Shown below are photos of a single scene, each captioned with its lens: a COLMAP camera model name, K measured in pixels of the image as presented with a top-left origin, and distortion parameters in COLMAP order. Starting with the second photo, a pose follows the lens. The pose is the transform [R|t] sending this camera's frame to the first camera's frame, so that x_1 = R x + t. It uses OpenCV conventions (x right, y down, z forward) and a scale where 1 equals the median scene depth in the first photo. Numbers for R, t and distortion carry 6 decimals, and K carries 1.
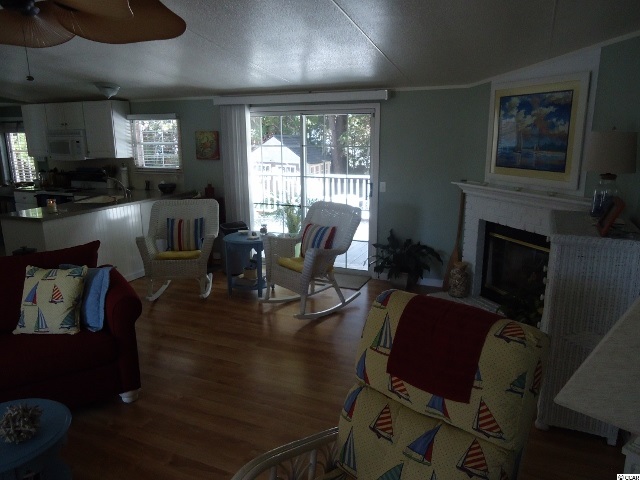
lens RADIAL K [[465.2, 0, 320.0], [0, 465.2, 240.0], [0, 0, 1]] dist [-0.000970, -0.001275]
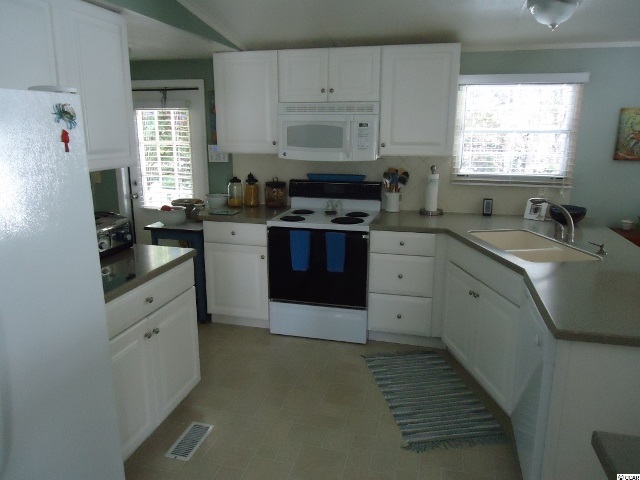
lens RADIAL K [[465.2, 0, 320.0], [0, 465.2, 240.0], [0, 0, 1]] dist [-0.000970, -0.001275]
pose [[0.982487, -0.028796, 0.184092, -0.683639], [0.028024, 0.999584, 0.006794, -0.090645], [-0.184211, -0.001516, 0.982885, 0.512236]]
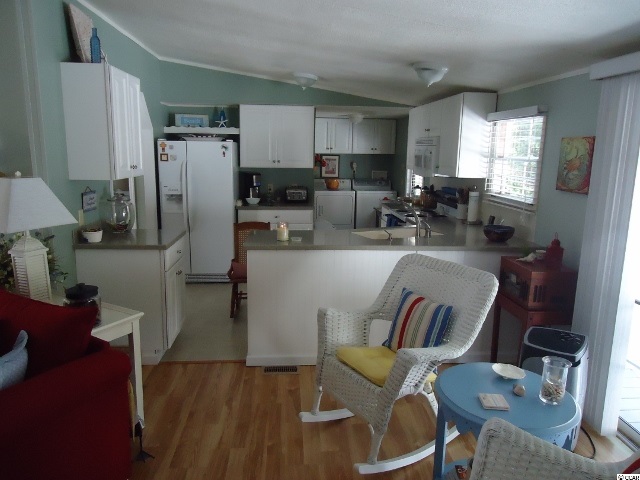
lens RADIAL K [[465.2, 0, 320.0], [0, 465.2, 240.0], [0, 0, 1]] dist [-0.000970, -0.001275]
pose [[0.474696, 0.188077, -0.859820, 0.070870], [-0.223814, 0.970584, 0.088741, -0.102027], [0.851217, 0.150315, 0.502826, 0.498258]]
